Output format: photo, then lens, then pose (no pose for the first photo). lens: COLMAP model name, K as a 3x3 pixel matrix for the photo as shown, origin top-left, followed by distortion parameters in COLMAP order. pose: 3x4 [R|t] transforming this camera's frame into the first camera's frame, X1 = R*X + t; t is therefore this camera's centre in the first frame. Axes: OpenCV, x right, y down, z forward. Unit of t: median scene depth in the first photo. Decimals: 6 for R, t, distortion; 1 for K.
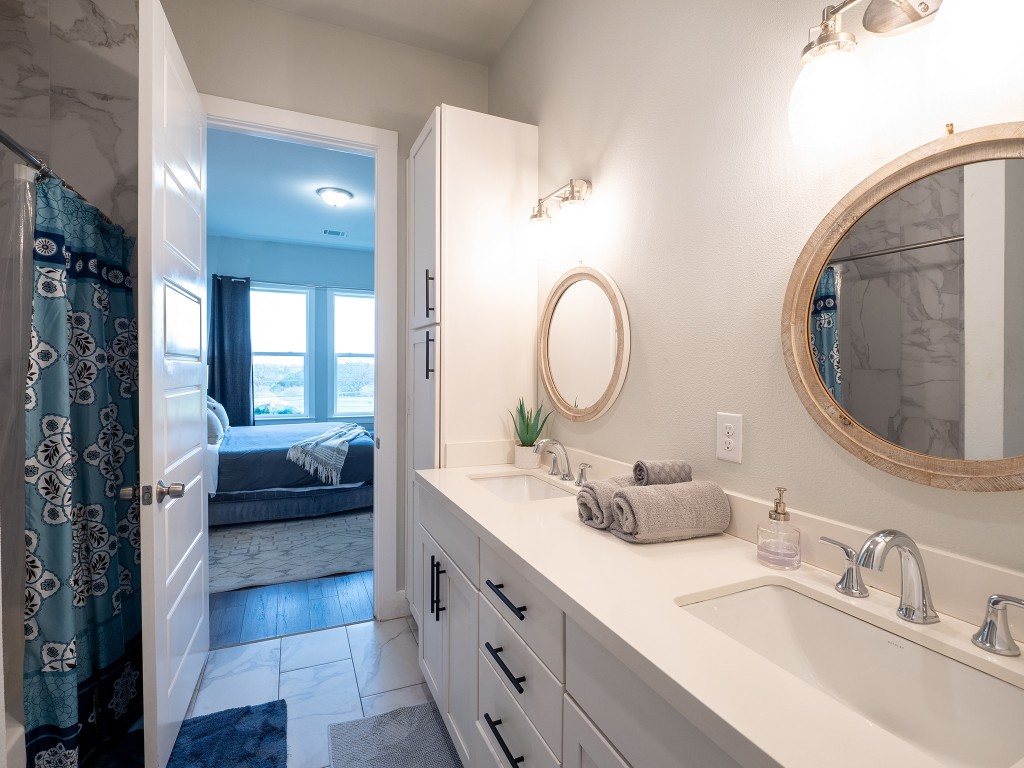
lens RADIAL K [[487.1, 0, 505.5], [0, 487.1, 377.5], [0, 0, 1]] dist [-0.008878, 0.000036]
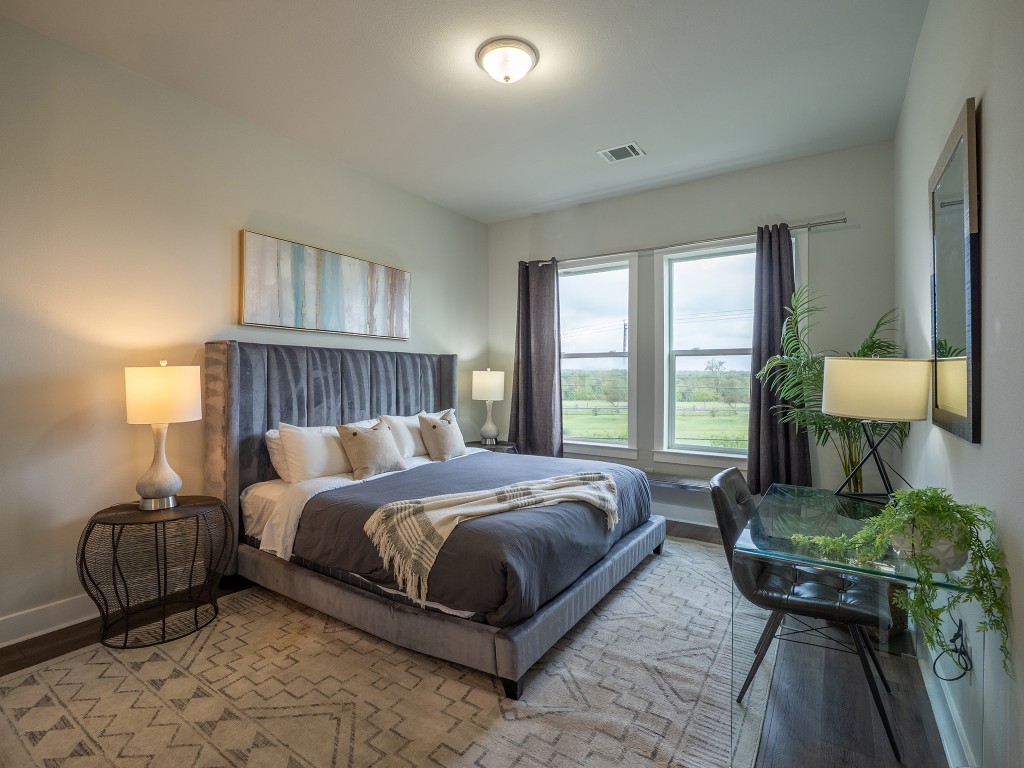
lens RADIAL K [[487.1, 0, 505.5], [0, 487.1, 377.5], [0, 0, 1]] dist [-0.008878, 0.000036]
pose [[0.530385, -0.001725, -0.847755, 0.129411], [-0.012964, 0.999864, -0.010145, -0.009186], [0.847658, 0.016372, 0.530290, 0.786166]]
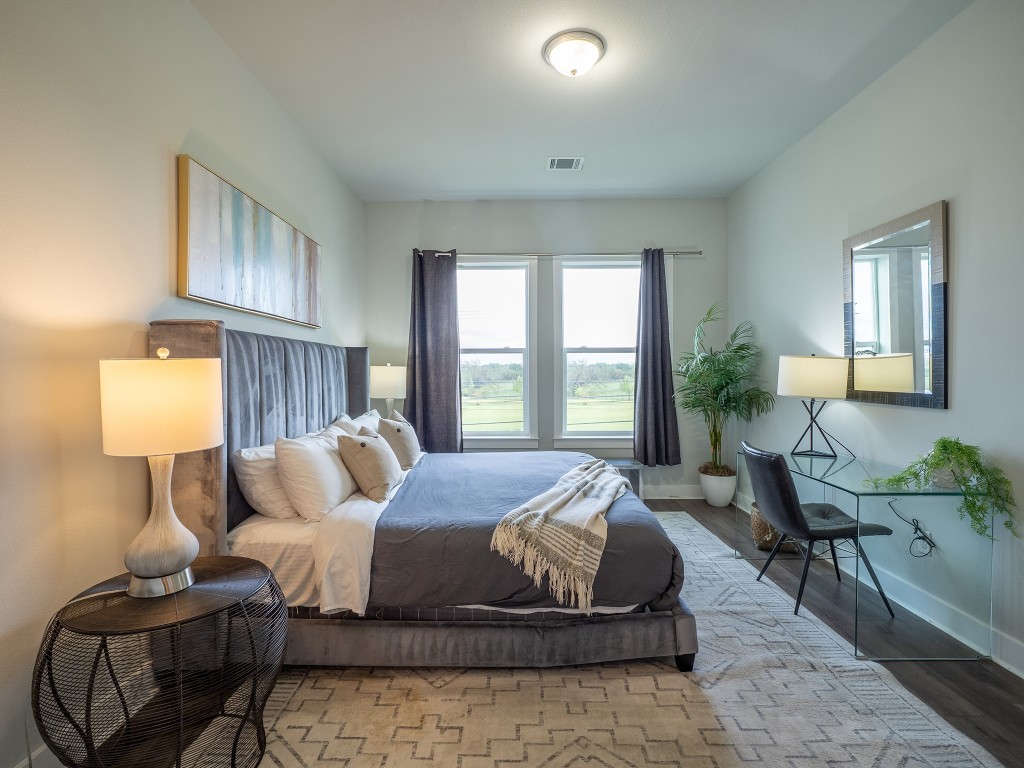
lens RADIAL K [[487.1, 0, 505.5], [0, 487.1, 377.5], [0, 0, 1]] dist [-0.008878, 0.000036]
pose [[0.908733, -0.003479, -0.417362, -0.213315], [0.002436, 0.999992, -0.003034, -0.007747], [0.417370, 0.001740, 0.908735, 0.518229]]
